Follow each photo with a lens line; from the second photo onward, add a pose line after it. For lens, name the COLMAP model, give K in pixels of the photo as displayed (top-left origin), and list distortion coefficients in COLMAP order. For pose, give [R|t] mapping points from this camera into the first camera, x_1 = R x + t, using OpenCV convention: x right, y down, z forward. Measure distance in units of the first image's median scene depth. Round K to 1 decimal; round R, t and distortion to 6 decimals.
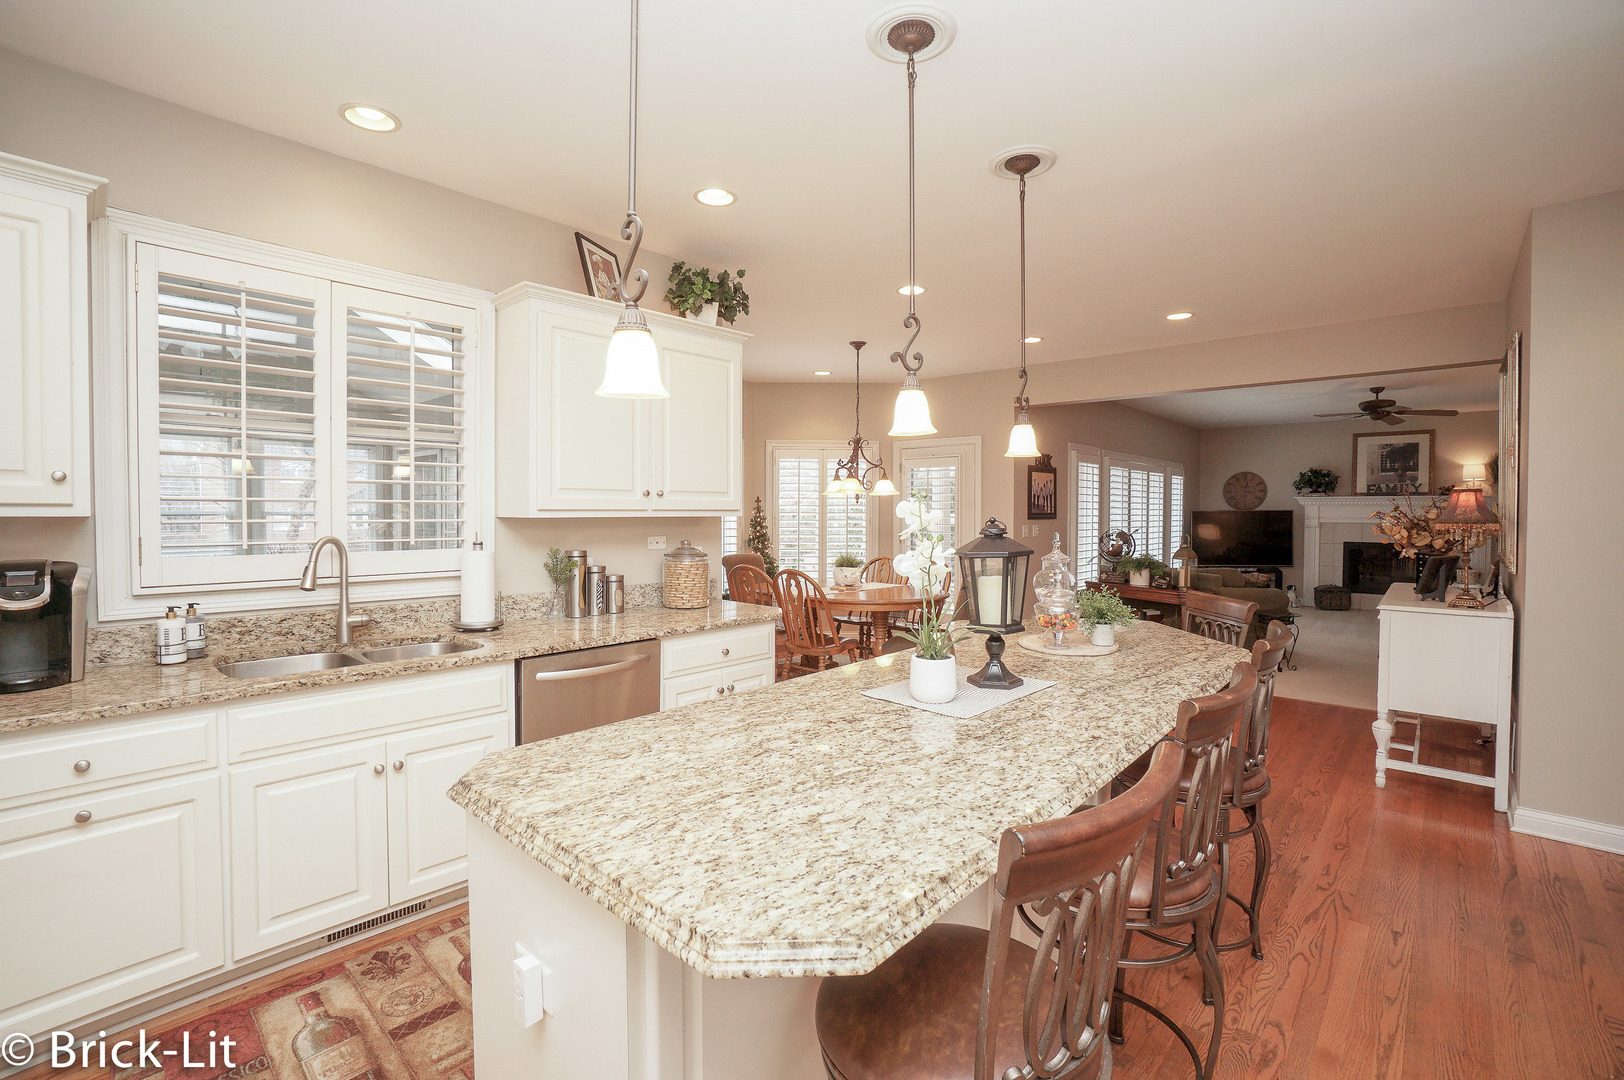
lens RADIAL K [[713.1, 0, 800.7], [0, 713.1, 530.5], [0, 0, 1]] dist [-0.044539, 0.010503]
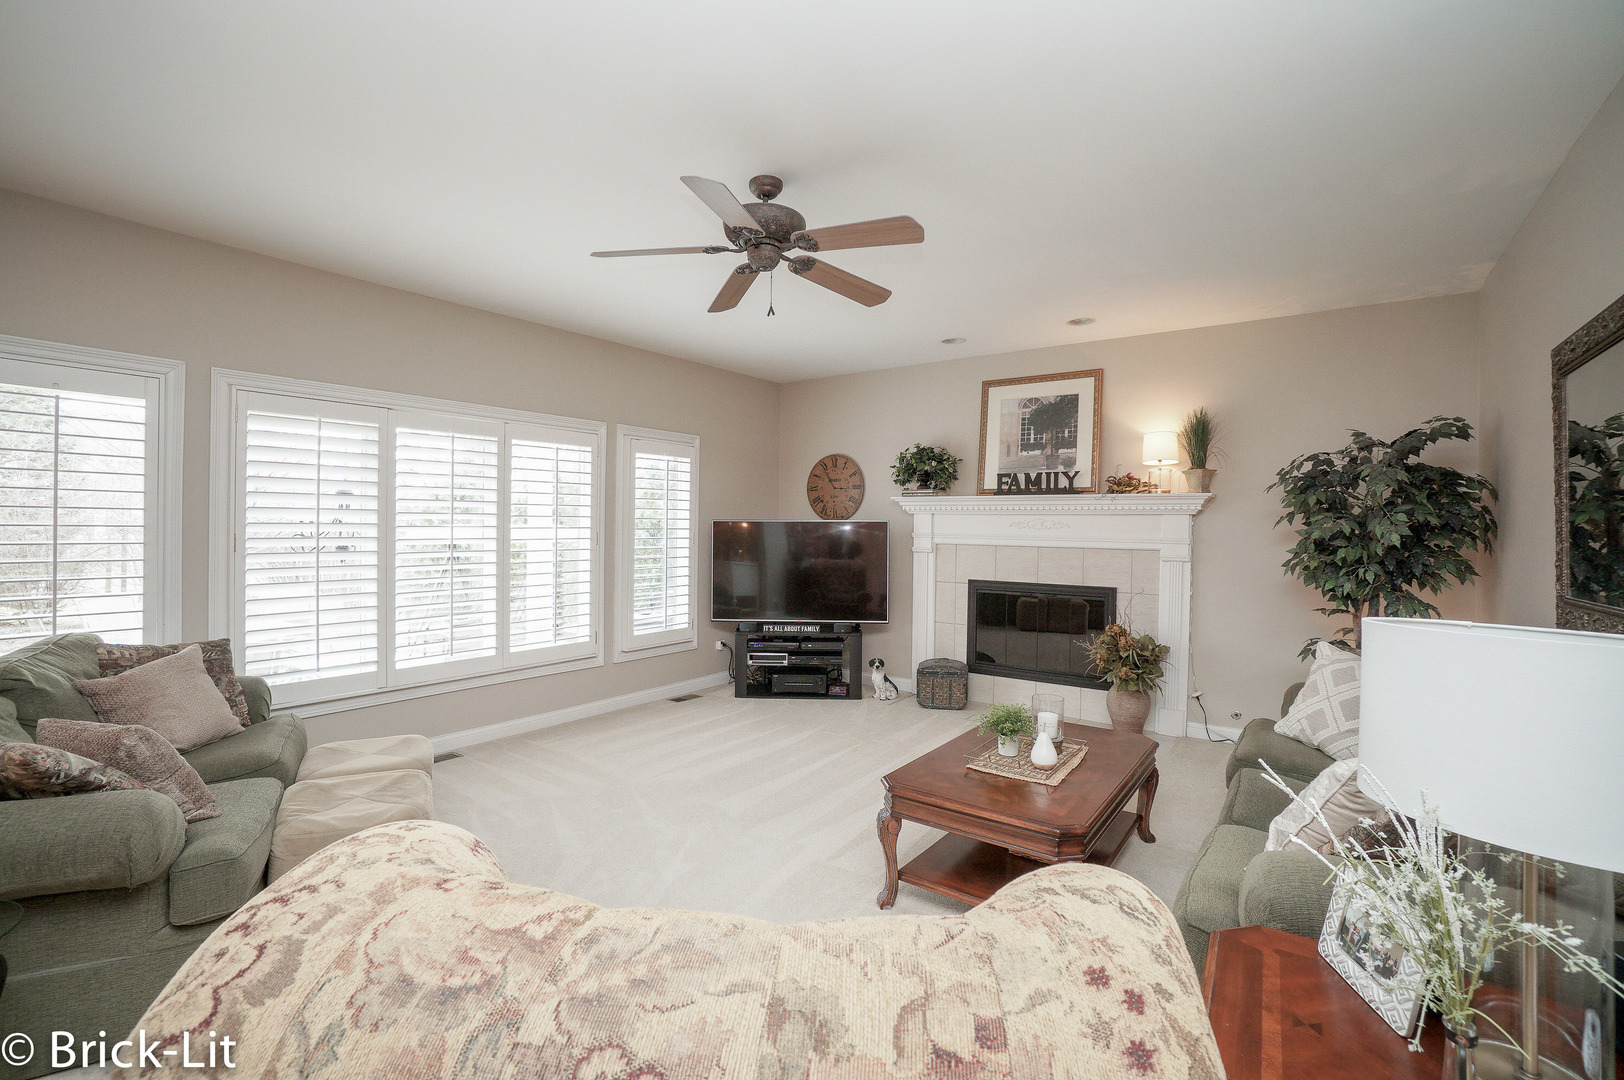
lens RADIAL K [[713.1, 0, 805.4], [0, 713.1, 541.4], [0, 0, 1]] dist [-0.044539, 0.010503]
pose [[0.994119, 0.005491, 0.108155, 0.603458], [-0.004979, 0.999975, -0.004997, -0.010308], [-0.108179, 0.004429, 0.994122, 0.467614]]
